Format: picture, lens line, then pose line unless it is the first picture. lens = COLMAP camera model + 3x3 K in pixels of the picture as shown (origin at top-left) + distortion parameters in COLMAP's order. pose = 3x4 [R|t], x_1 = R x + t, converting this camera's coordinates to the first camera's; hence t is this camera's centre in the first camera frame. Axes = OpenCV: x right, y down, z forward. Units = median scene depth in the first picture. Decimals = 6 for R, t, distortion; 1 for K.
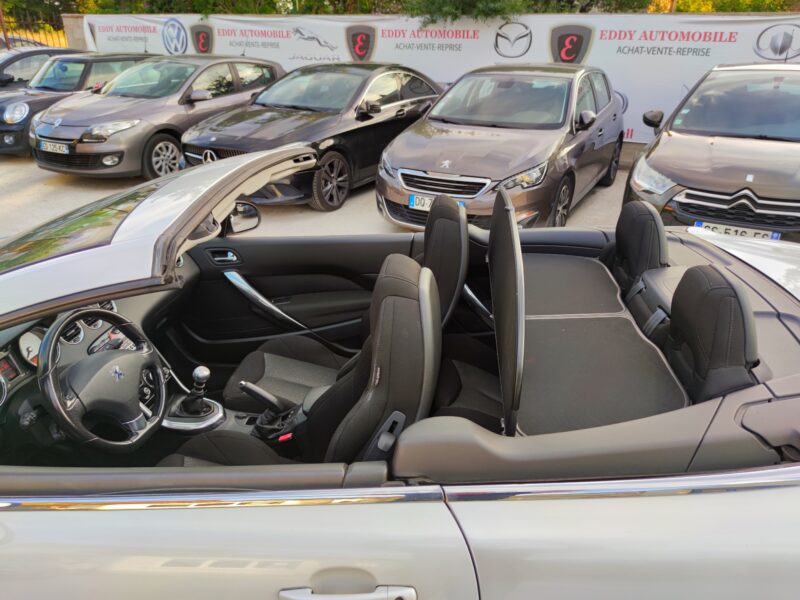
lens RADIAL K [[585.4, 0, 409.6], [0, 585.4, 303.0], [0, 0, 1]] dist [0.041694, -0.067593]
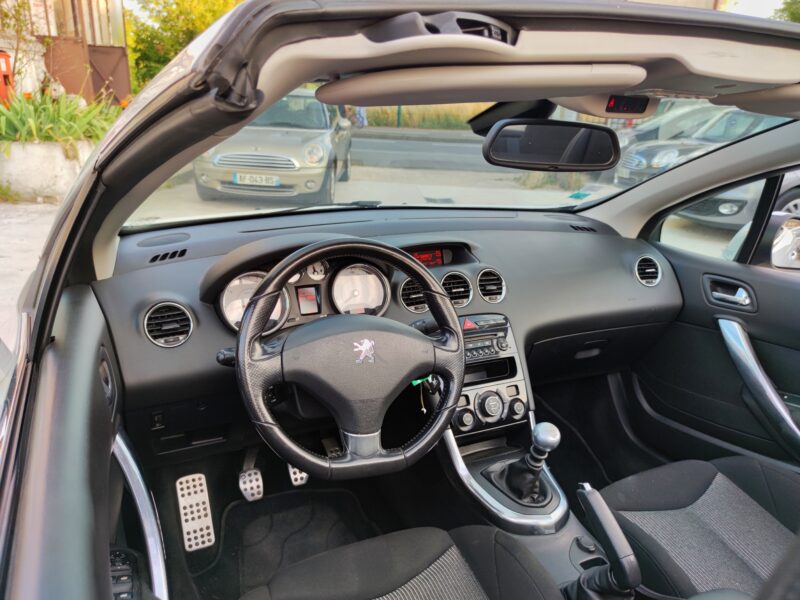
lens RADIAL K [[580.7, 0, 400.0], [0, 580.7, 300.0], [0, 0, 1]] dist [0.056974, -0.046459]
pose [[0.510799, 0.272277, -0.815444, 0.002599], [-0.371753, 0.925211, 0.076060, 0.006200], [0.775167, 0.264292, 0.573817, 0.416023]]
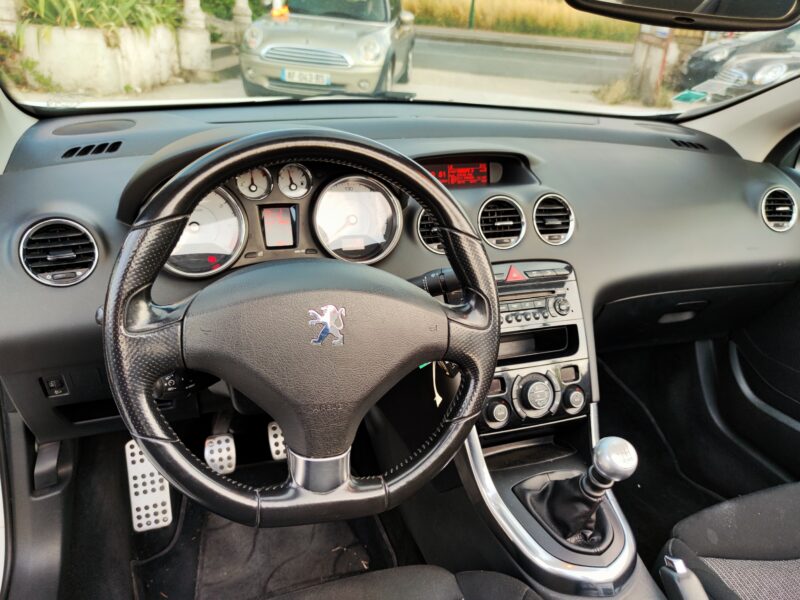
lens RADIAL K [[585.4, 0, 409.6], [0, 585.4, 303.0], [0, 0, 1]] dist [0.041694, -0.067593]
pose [[0.423677, 0.421423, -0.801811, -0.117803], [-0.418222, 0.876194, 0.239530, -0.001273], [0.803485, 0.233852, 0.547472, 0.524899]]
